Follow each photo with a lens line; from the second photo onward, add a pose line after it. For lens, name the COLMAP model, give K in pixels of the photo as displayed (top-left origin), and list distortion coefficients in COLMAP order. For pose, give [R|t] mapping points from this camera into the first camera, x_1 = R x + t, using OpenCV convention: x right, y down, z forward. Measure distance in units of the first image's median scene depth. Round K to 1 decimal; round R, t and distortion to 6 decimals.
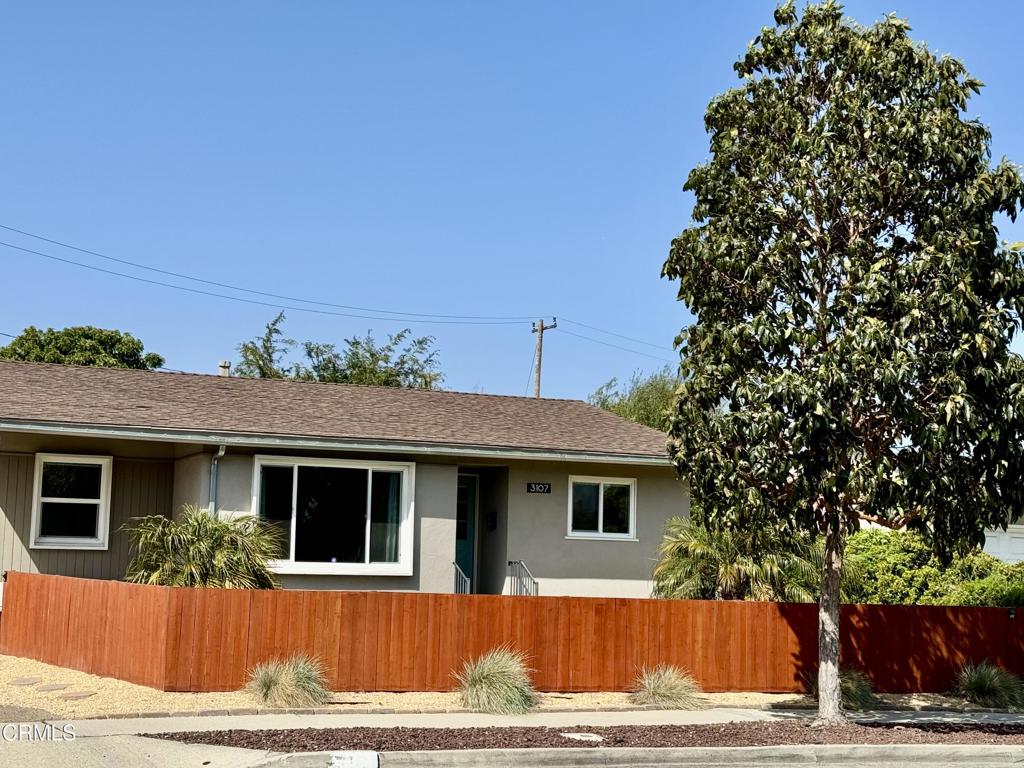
lens RADIAL K [[1726.9, 0, 512.3], [0, 1726.9, 383.0], [0, 0, 1]] dist [0.026378, 0.000000]
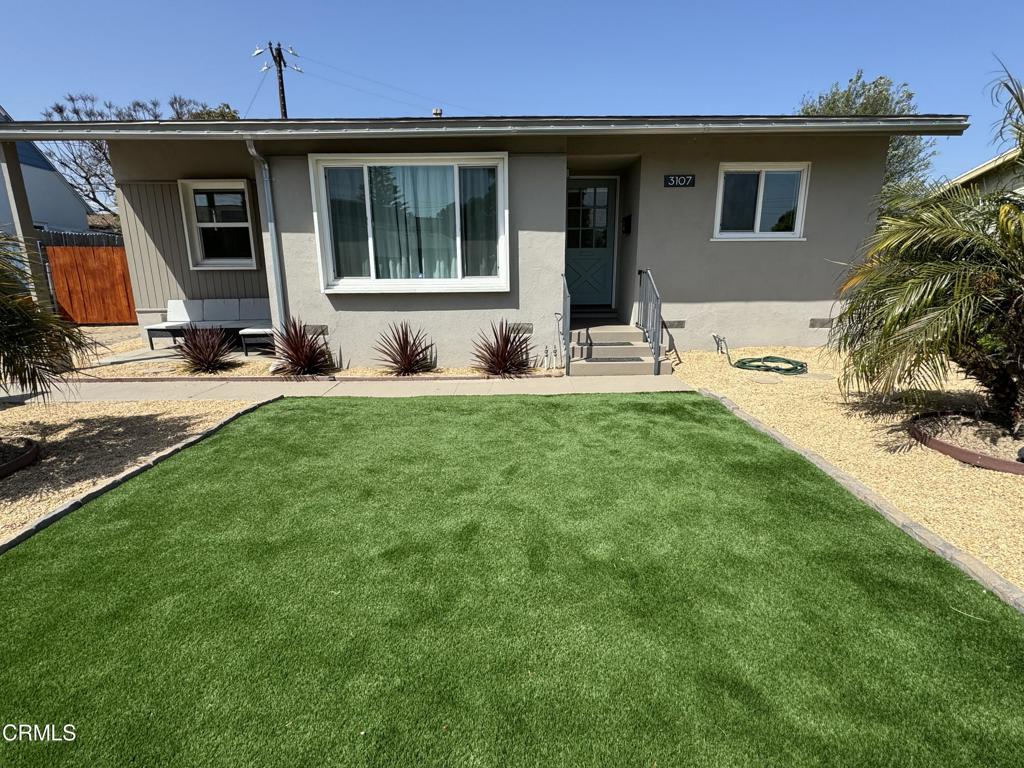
lens RADIAL K [[502.4, 0, 508.4], [0, 502.4, 380.2], [0, 0, 1]] dist [-0.002422, -0.000182]
pose [[0.914748, 0.063112, -0.399065, 0.045206], [0.069485, 0.948432, 0.309270, 0.075303], [0.398005, -0.310633, 0.863191, 0.762167]]
